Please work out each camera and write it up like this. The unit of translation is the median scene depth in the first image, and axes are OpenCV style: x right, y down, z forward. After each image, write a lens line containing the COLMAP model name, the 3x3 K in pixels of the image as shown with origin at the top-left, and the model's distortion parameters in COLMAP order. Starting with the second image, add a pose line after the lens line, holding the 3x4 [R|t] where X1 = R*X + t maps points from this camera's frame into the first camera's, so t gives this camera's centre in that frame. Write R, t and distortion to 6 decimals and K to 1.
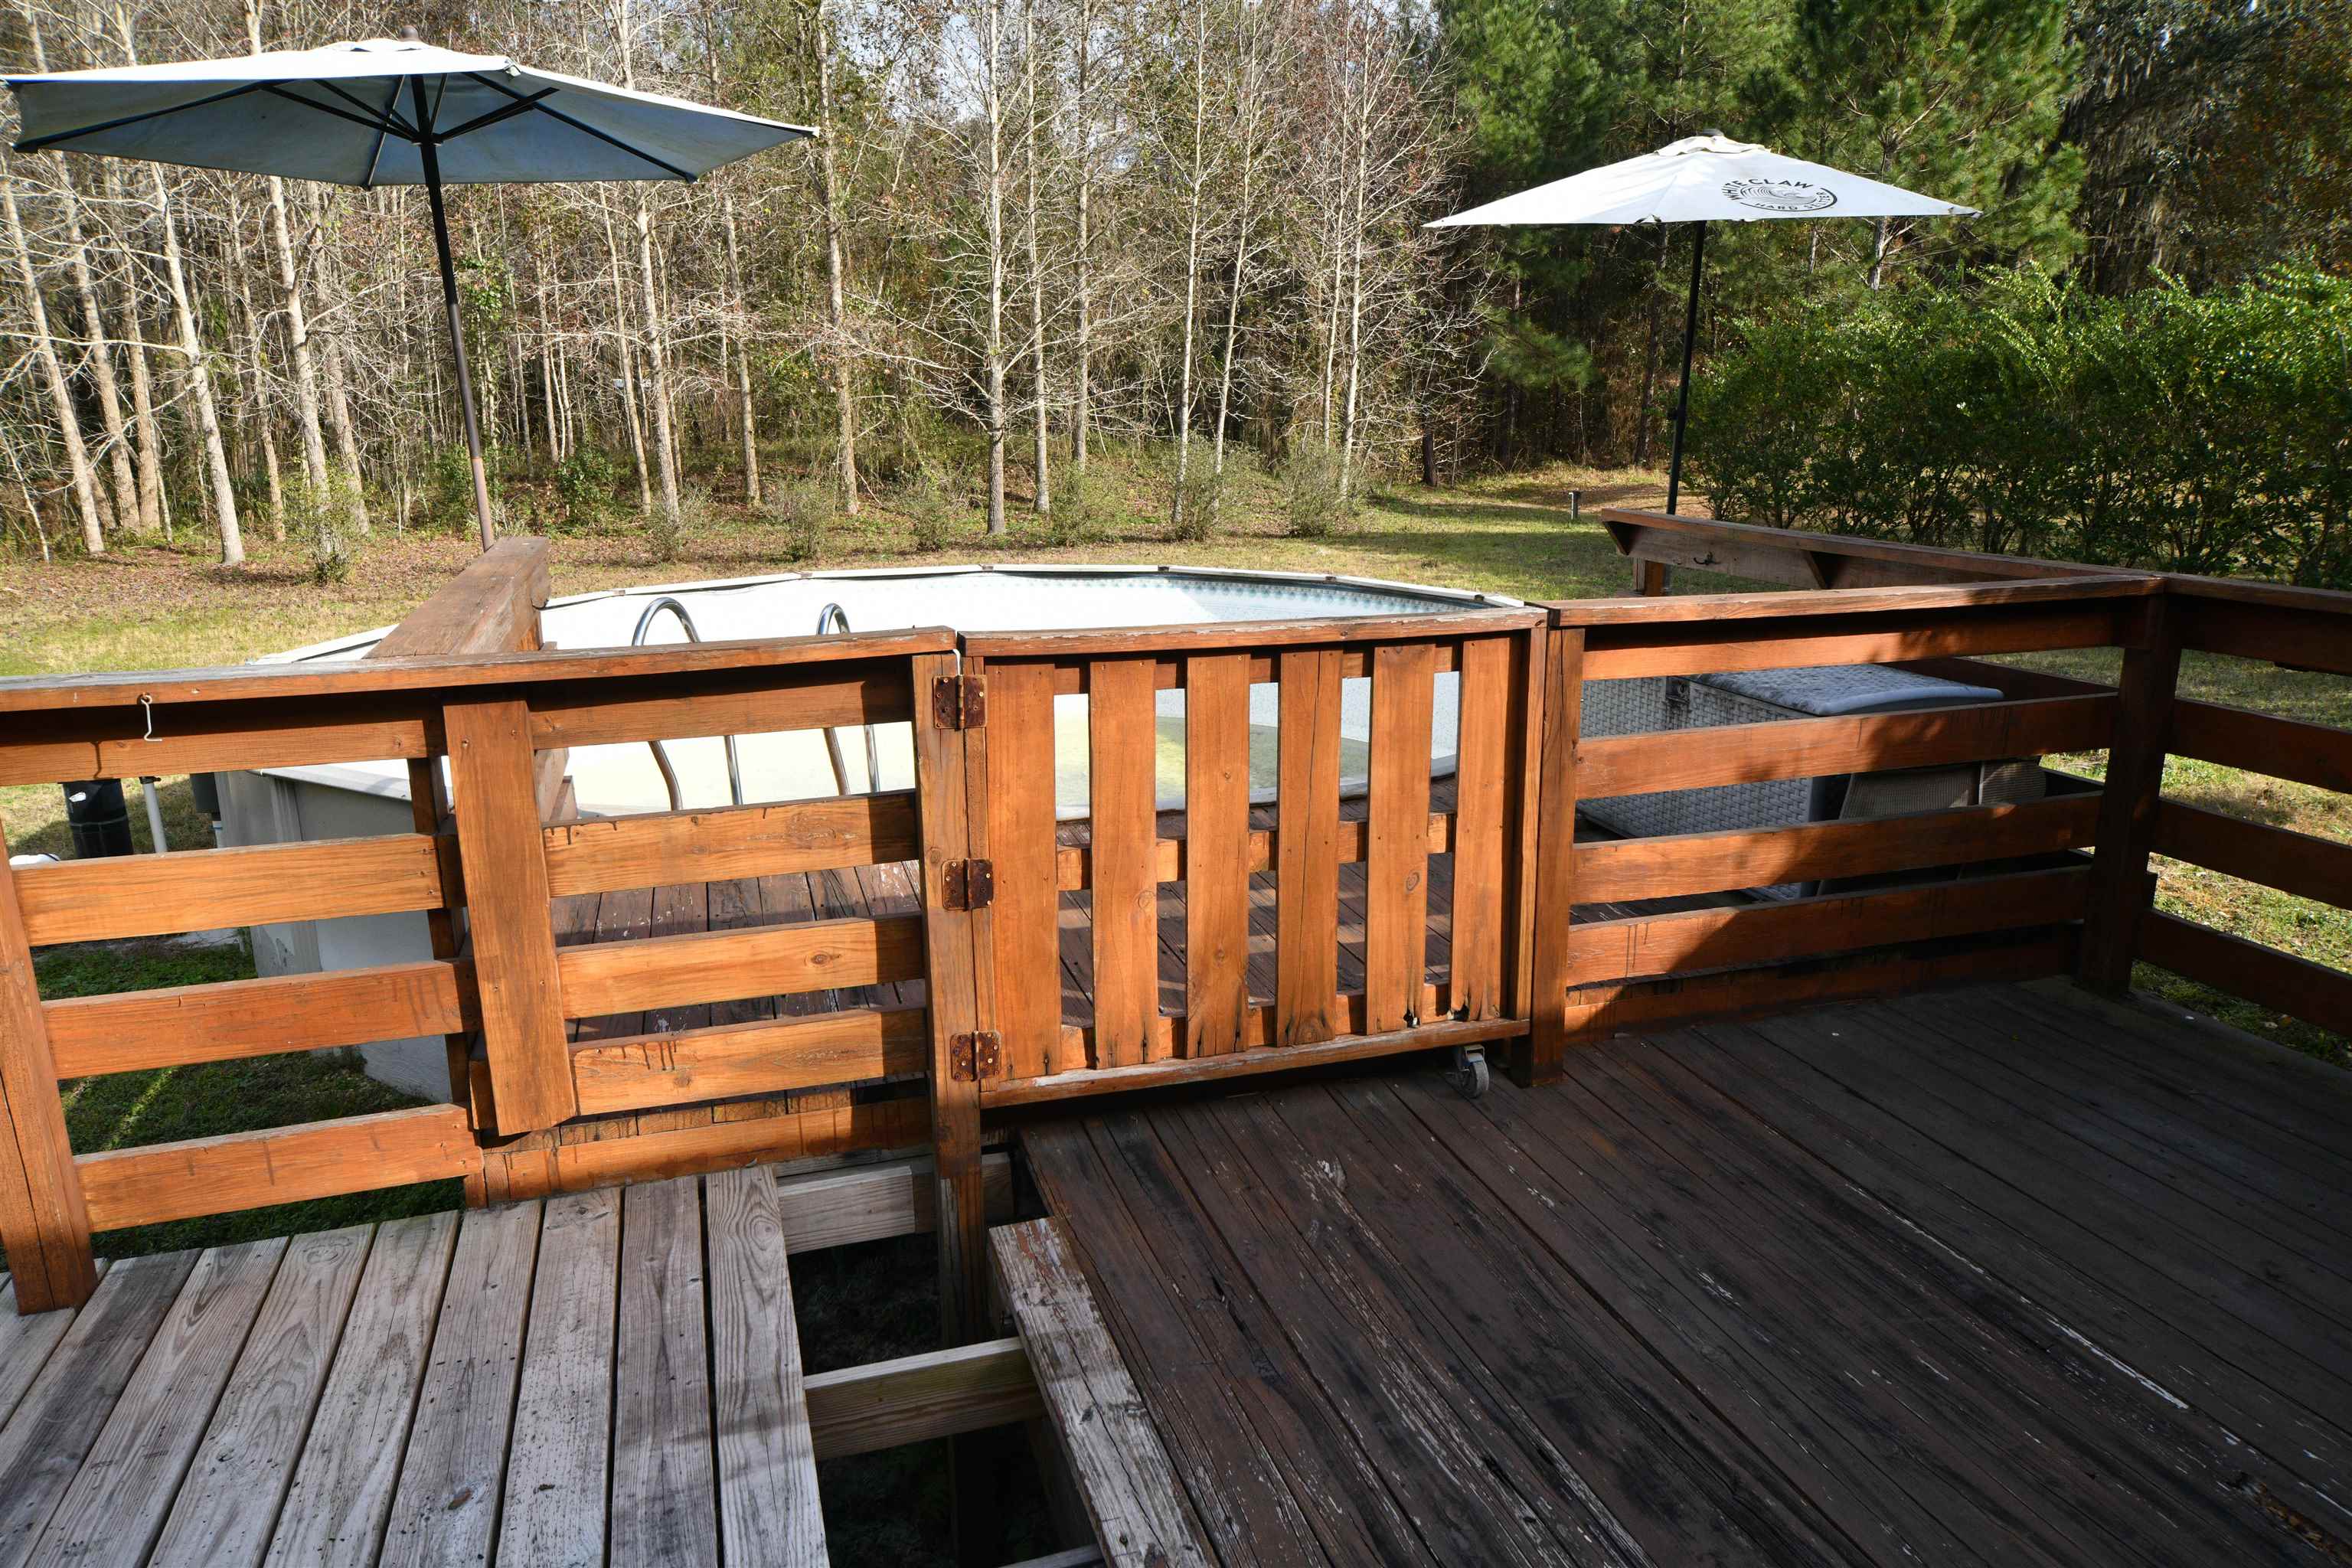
lens RADIAL K [[1513.1, 0, 1166.6], [0, 1513.1, 787.5], [0, 0, 1]] dist [-0.004159, 0.016397]
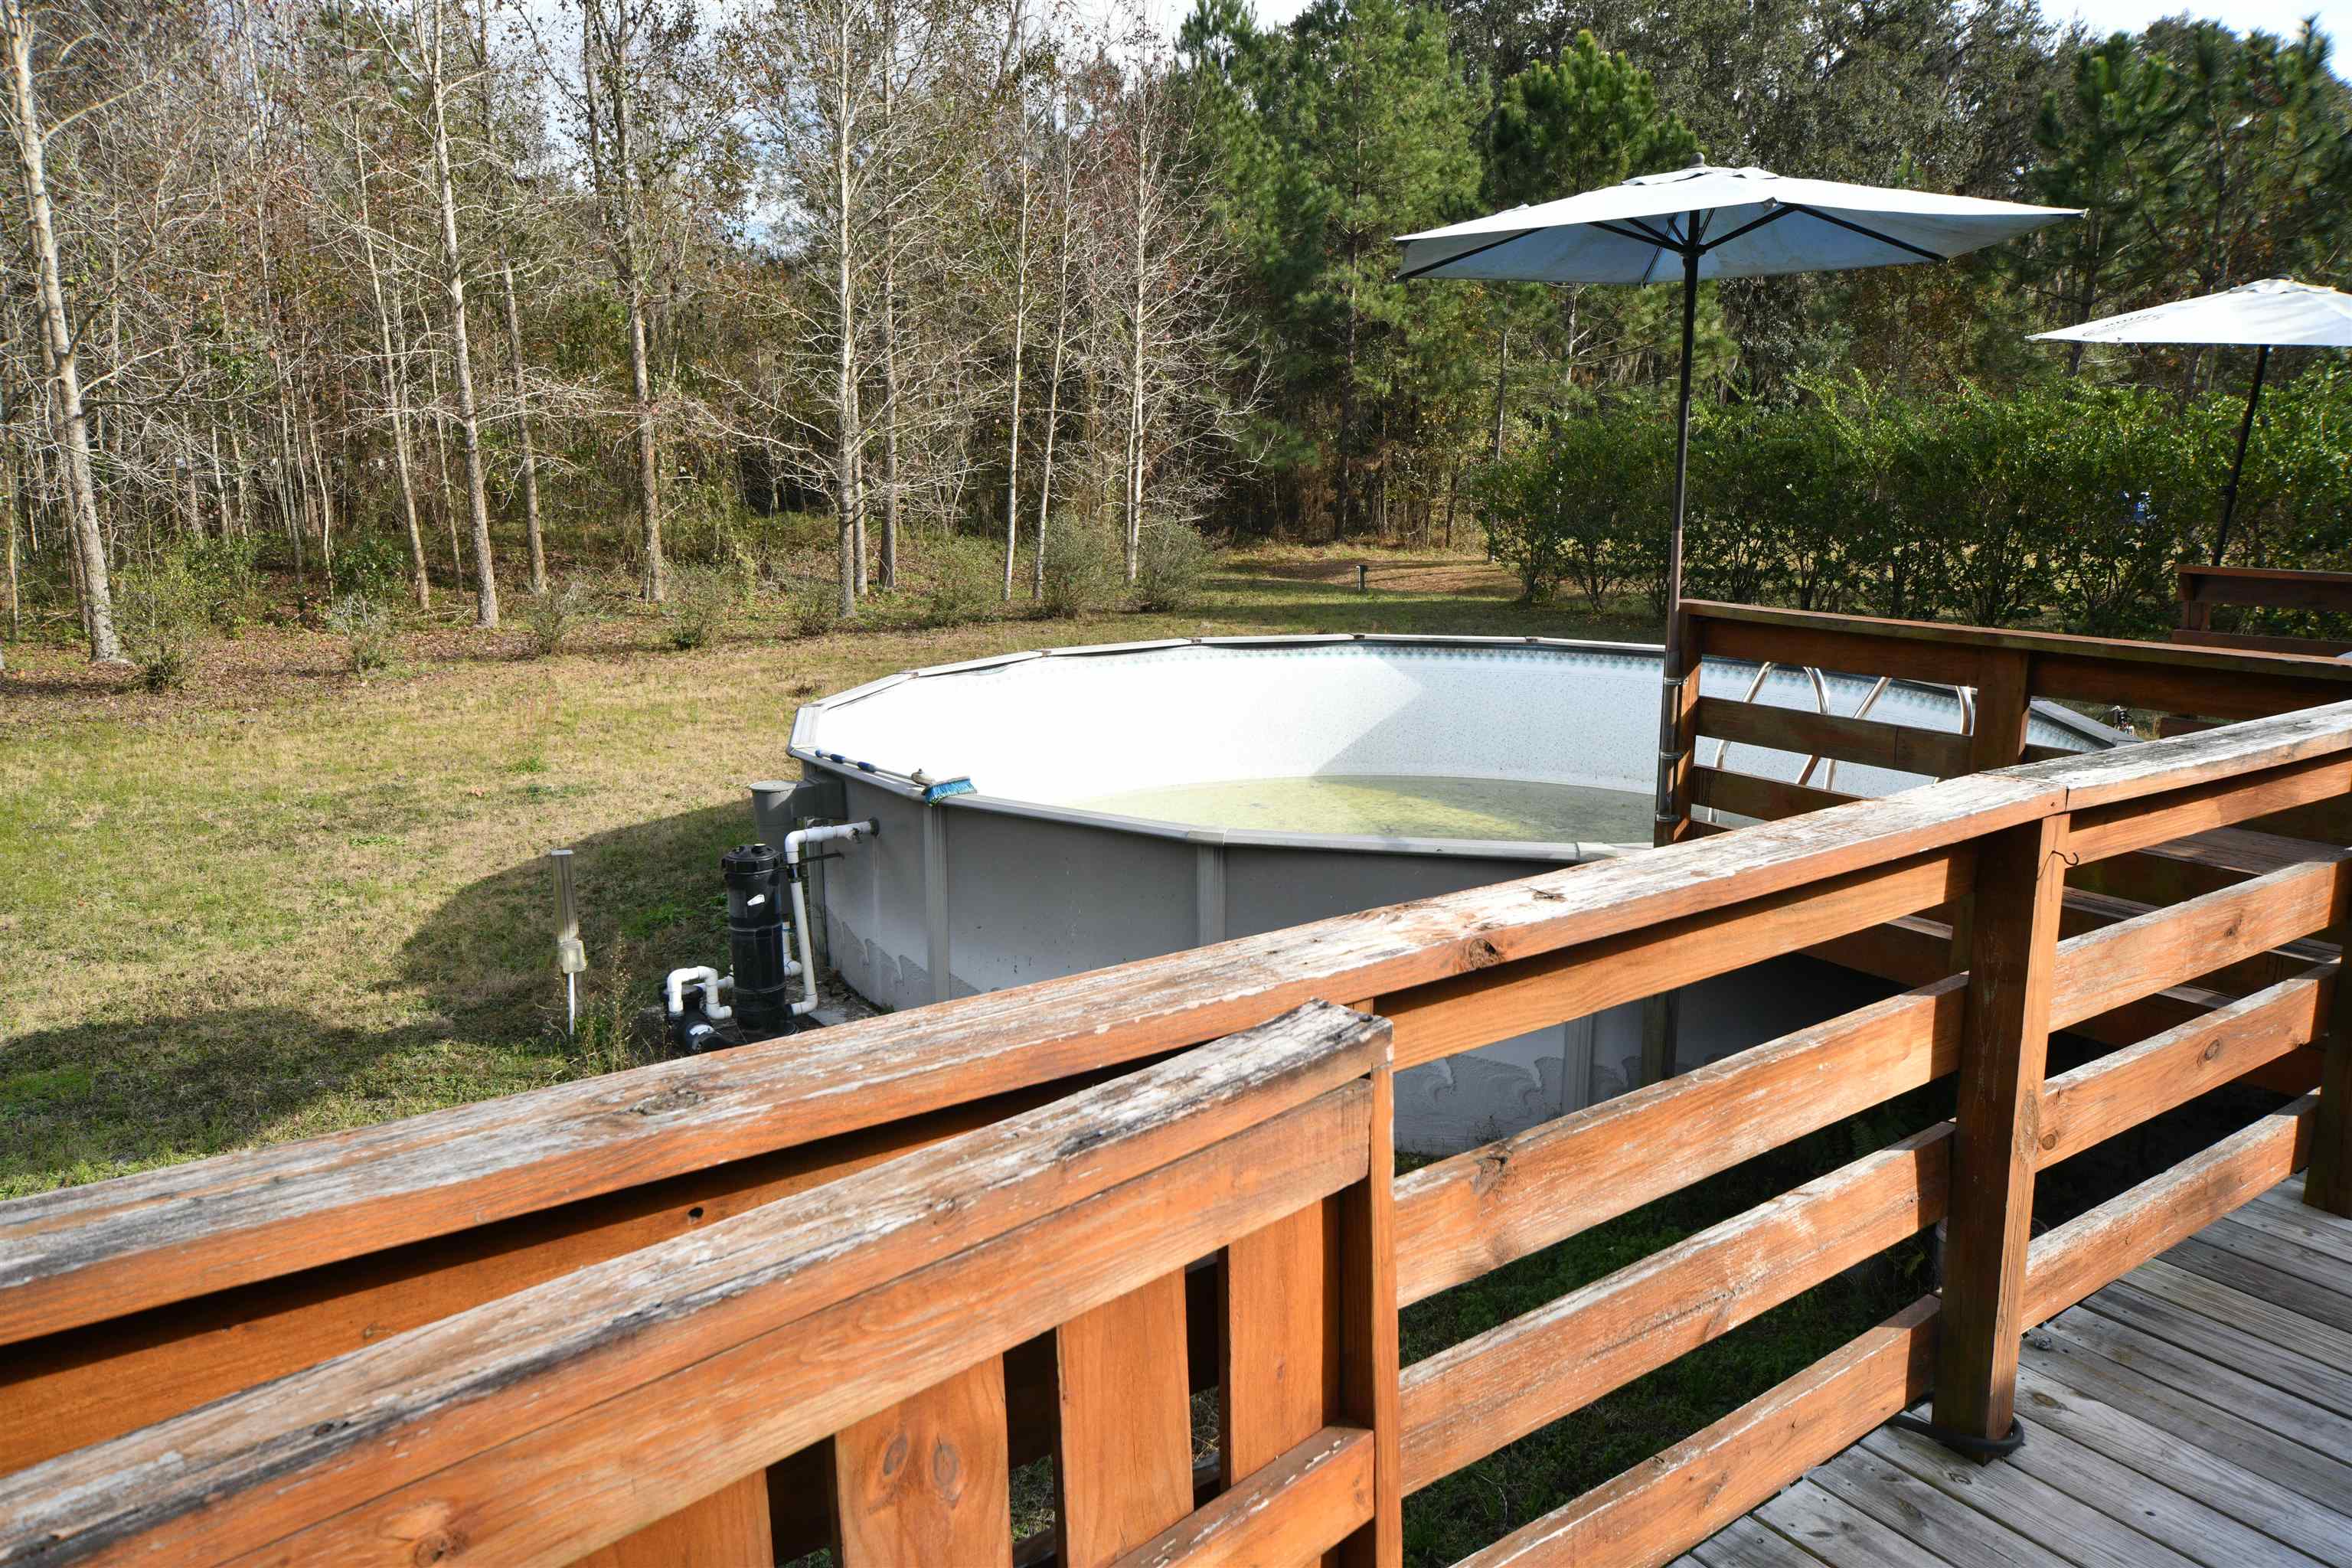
lens RADIAL K [[1513.1, 0, 1179.7], [0, 1513.1, 782.0], [0, 0, 1]] dist [-0.004159, 0.016397]
pose [[0.957566, -0.056280, 0.282666, -0.198833], [0.071668, 0.996440, -0.044388, -0.002141], [-0.279162, 0.062762, 0.958191, 0.009820]]
